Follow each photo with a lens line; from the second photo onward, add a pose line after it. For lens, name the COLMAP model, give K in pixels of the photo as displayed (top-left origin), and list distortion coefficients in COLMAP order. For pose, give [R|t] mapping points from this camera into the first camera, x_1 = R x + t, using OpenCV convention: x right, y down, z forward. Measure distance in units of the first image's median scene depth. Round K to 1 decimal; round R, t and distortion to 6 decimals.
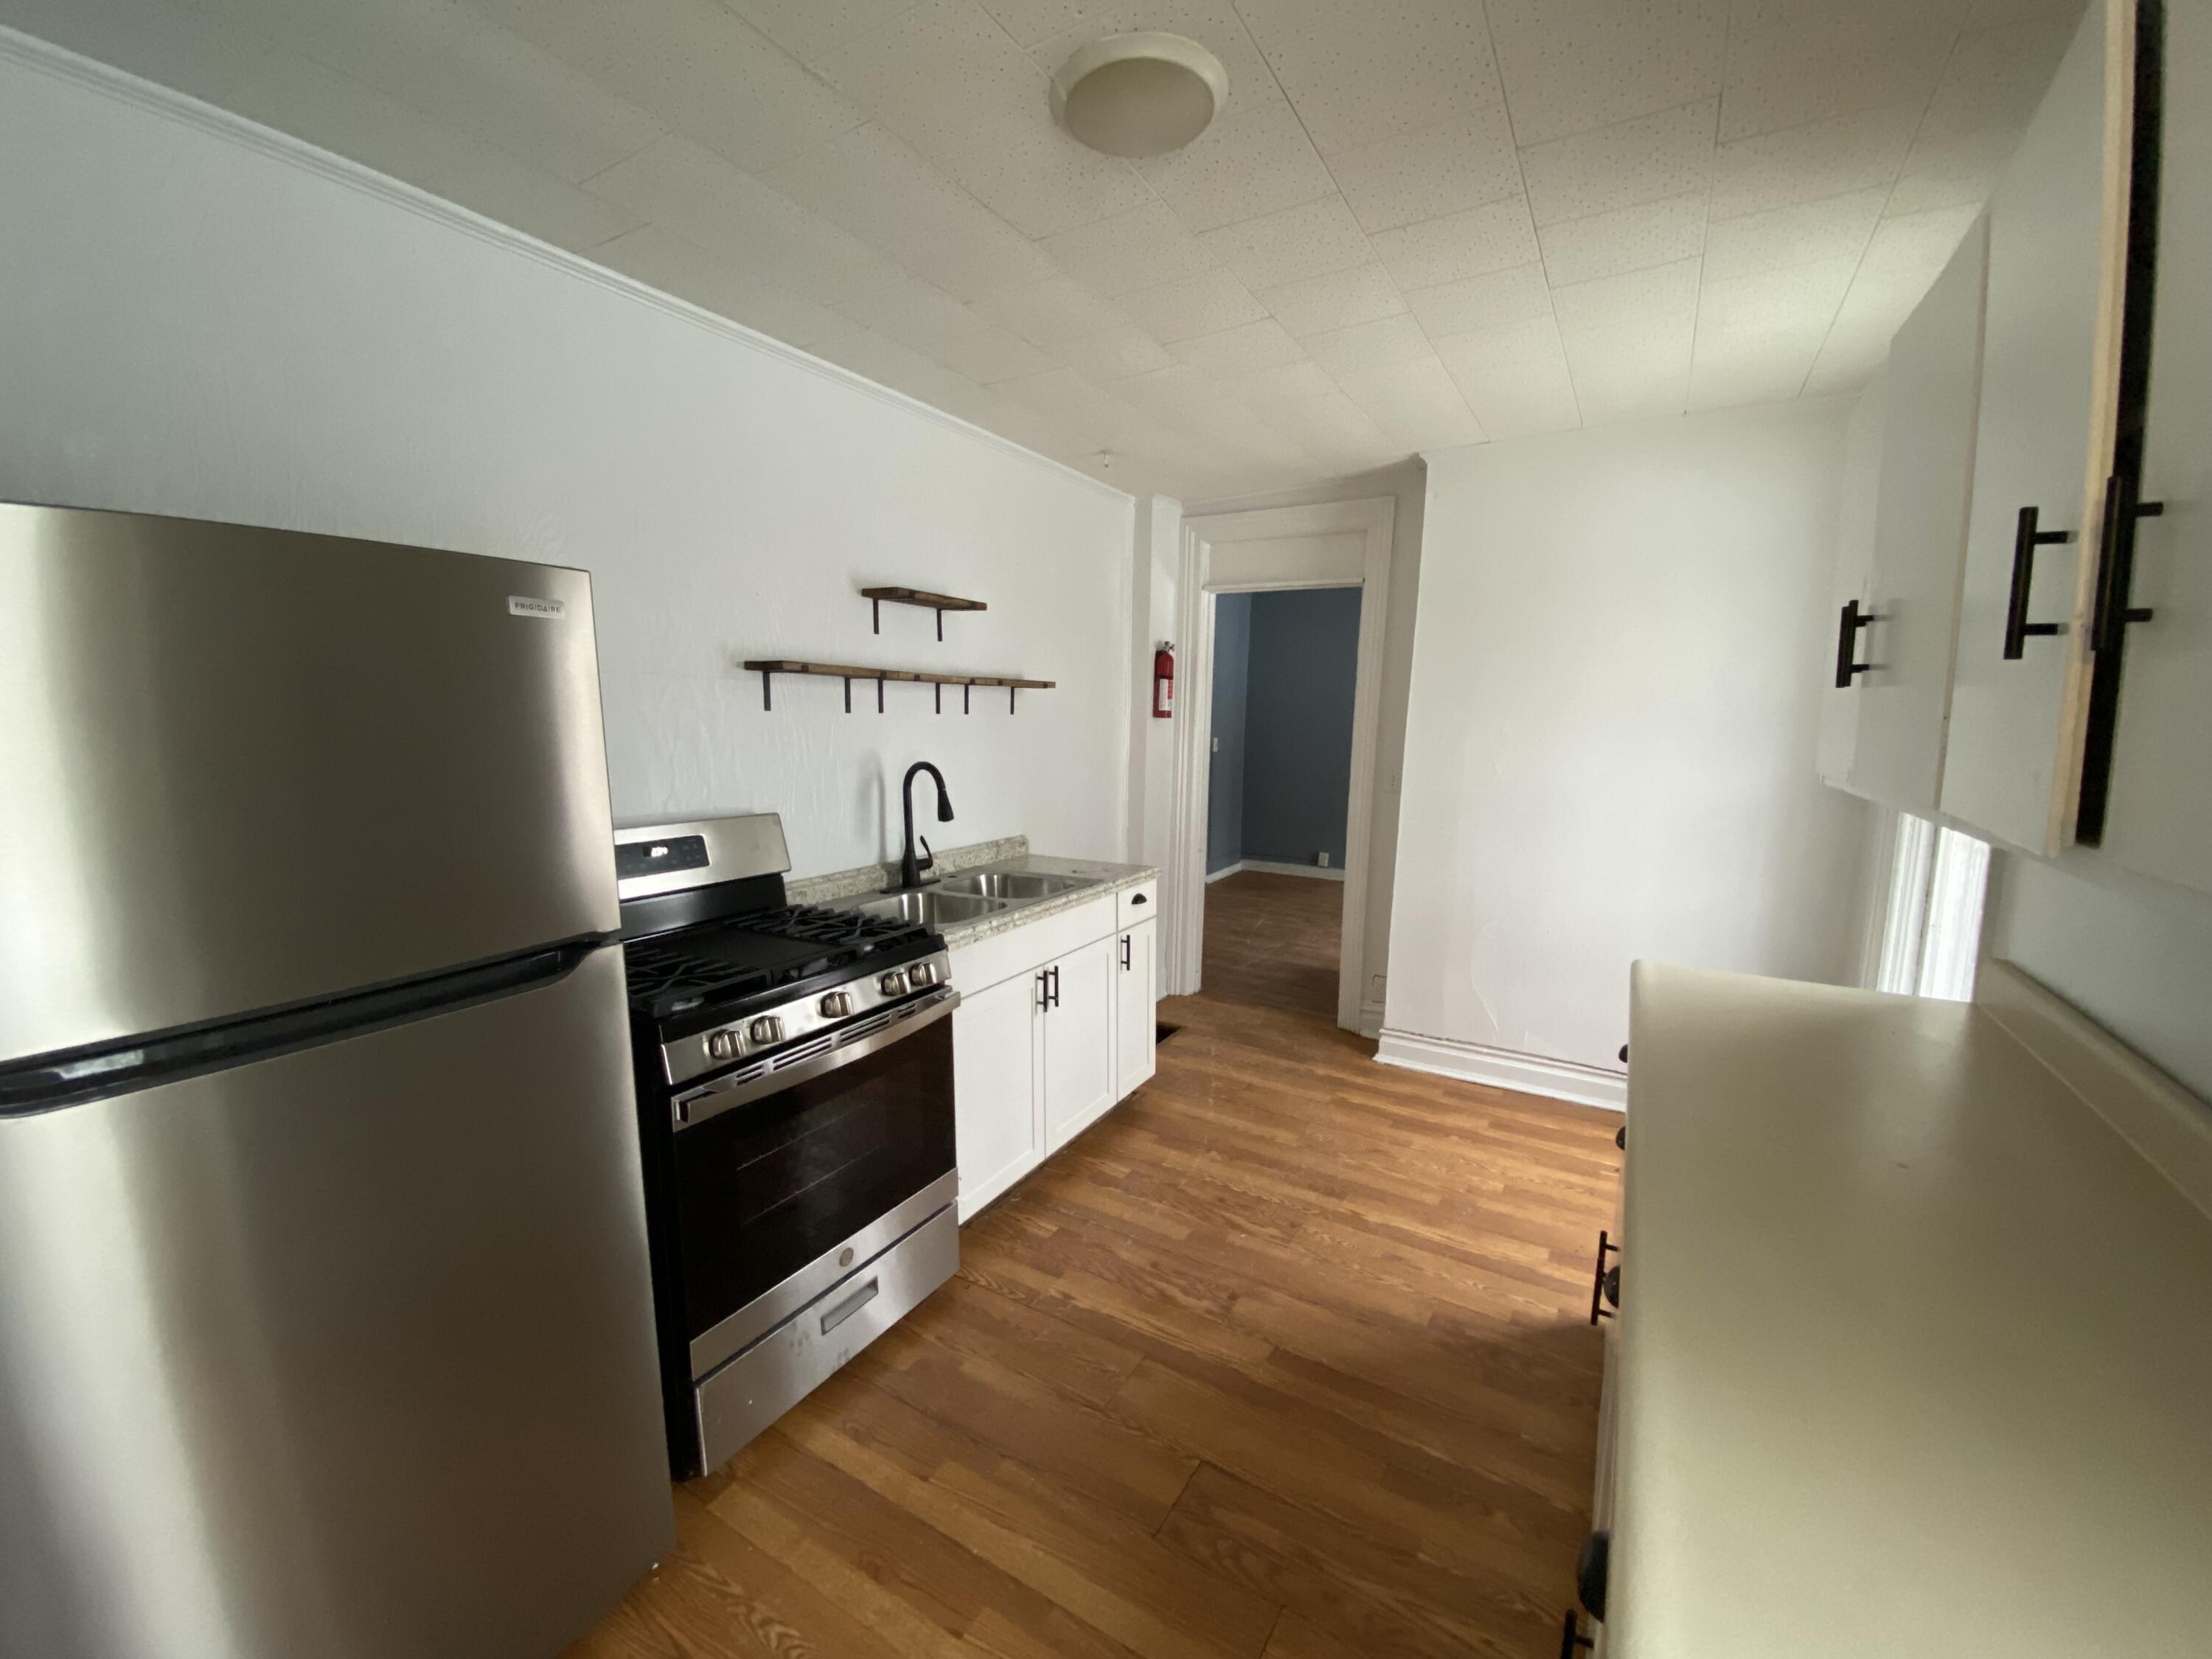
lens RADIAL K [[893.2, 0, 1106.0], [0, 893.2, 829.5], [0, 0, 1]] dist [-0.013002, -0.012031]
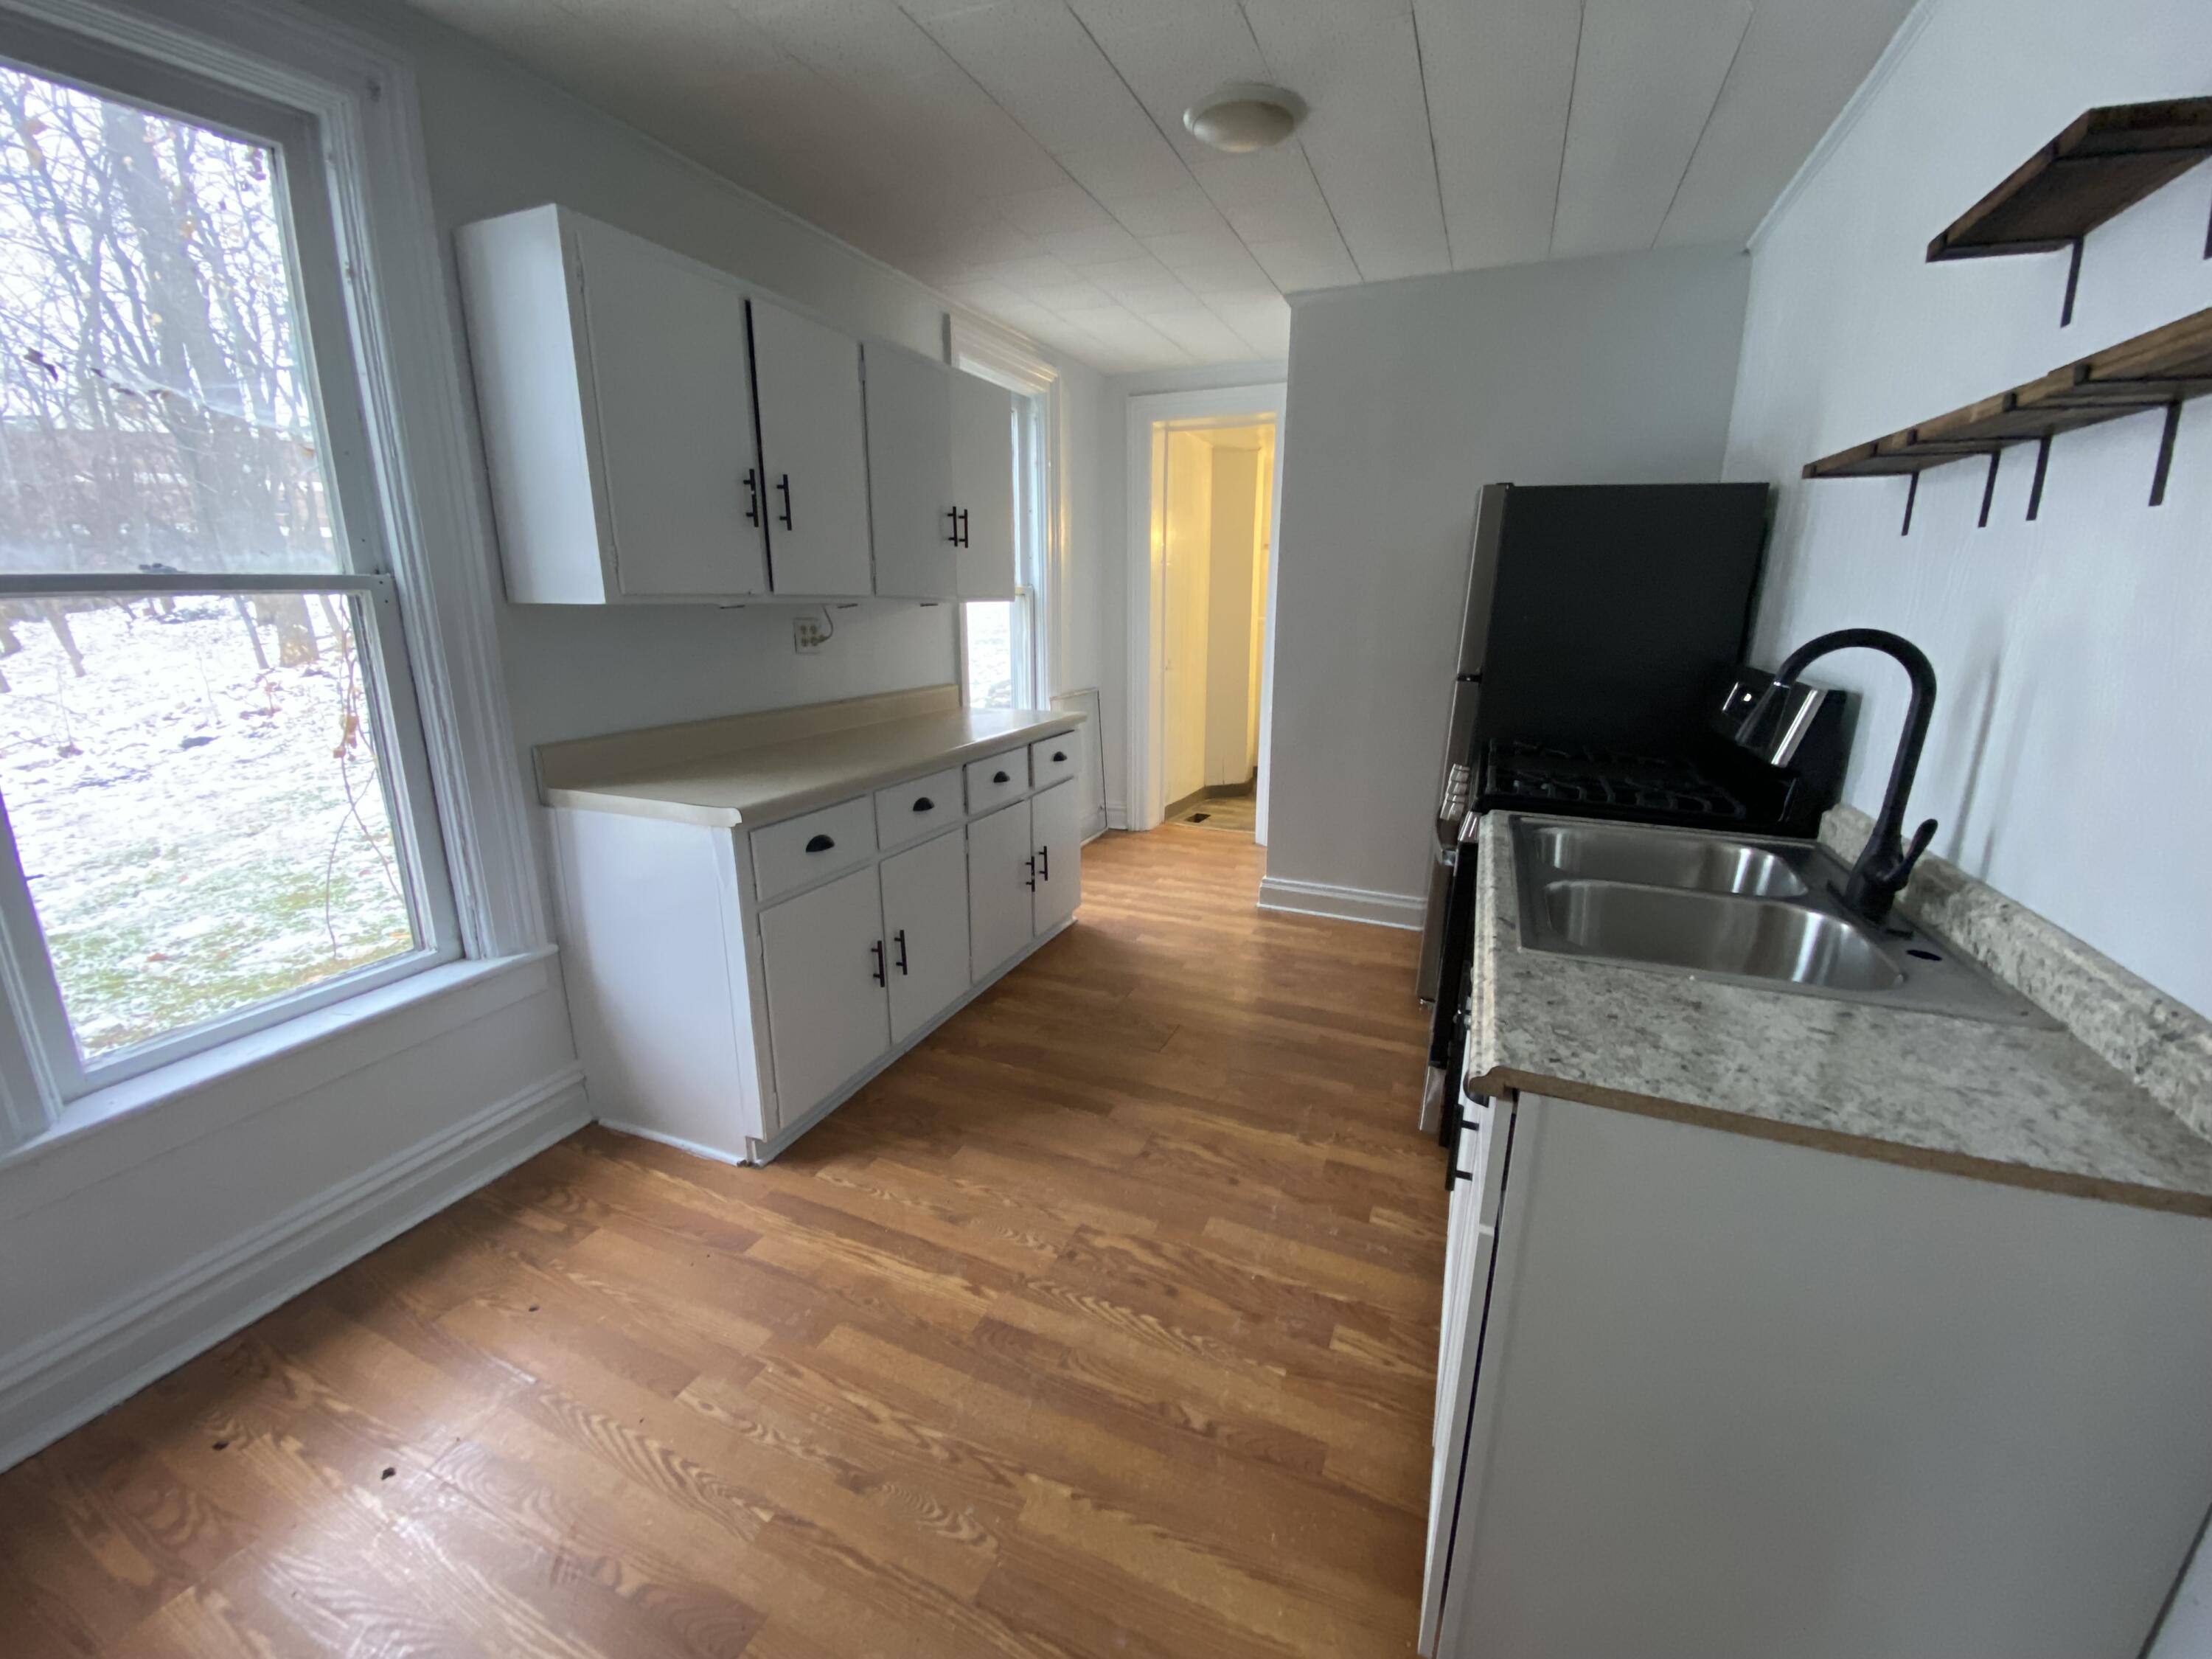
lens RADIAL K [[893.2, 0, 1106.0], [0, 893.2, 829.5], [0, 0, 1]] dist [-0.013002, -0.012031]
pose [[-0.991474, 0.029579, -0.126905, 0.306491], [-0.019854, 0.928237, 0.371460, -0.182069], [0.128785, 0.370812, -0.919735, 1.800848]]
